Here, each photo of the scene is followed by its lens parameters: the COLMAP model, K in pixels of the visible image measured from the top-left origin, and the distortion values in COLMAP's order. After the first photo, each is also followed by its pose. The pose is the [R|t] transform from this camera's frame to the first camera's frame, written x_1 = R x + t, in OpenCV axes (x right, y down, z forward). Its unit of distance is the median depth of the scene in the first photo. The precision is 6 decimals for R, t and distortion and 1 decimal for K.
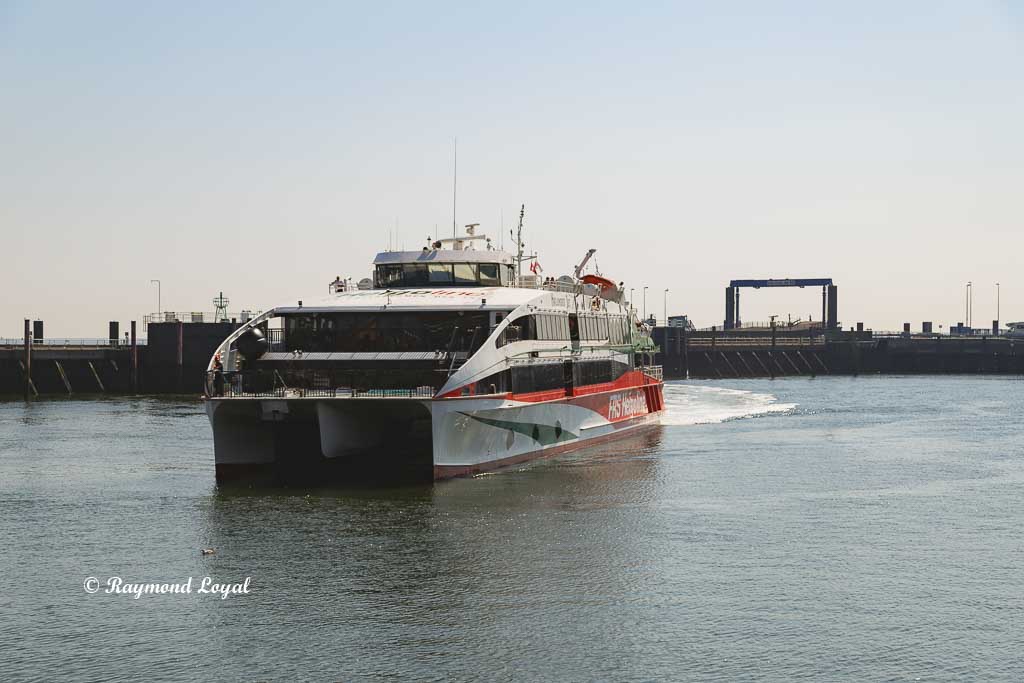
lens RADIAL K [[1809.3, 0, 512.0], [0, 1809.3, 341.5], [0, 0, 1]] dist [0.007121, 0.019358]
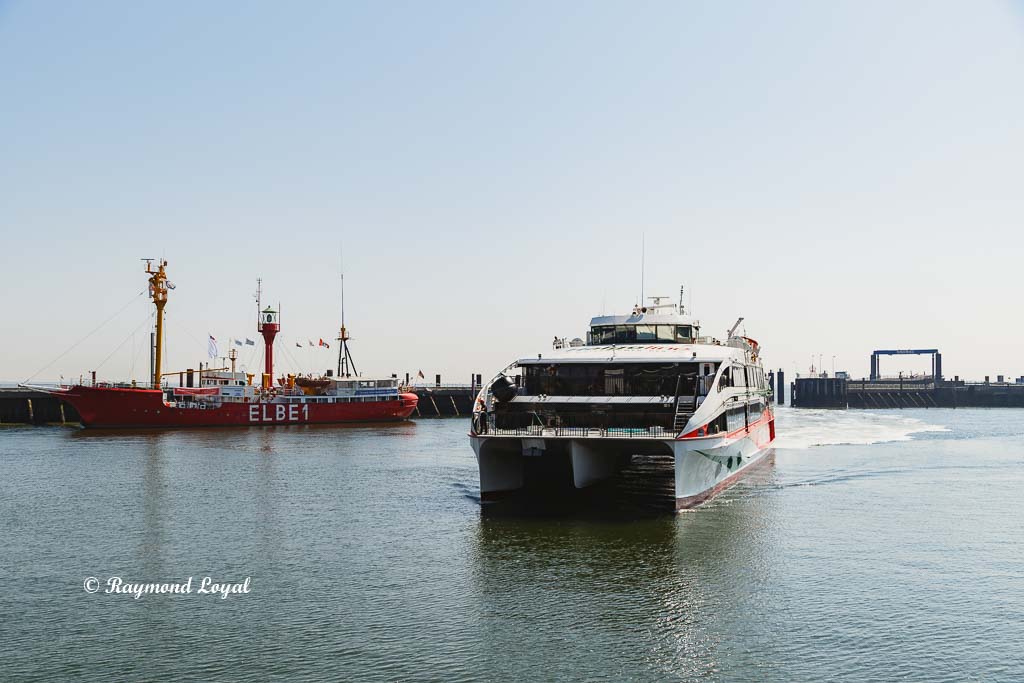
lens RADIAL K [[1033.0, 0, 512.0], [0, 1033.0, 341.5], [0, 0, 1]] dist [0.000482, 0.001316]
pose [[0.997571, 0.003359, -0.069571, -0.084550], [-0.006239, 0.999131, -0.041214, -0.001750], [0.069372, 0.041548, 0.996725, 0.288530]]
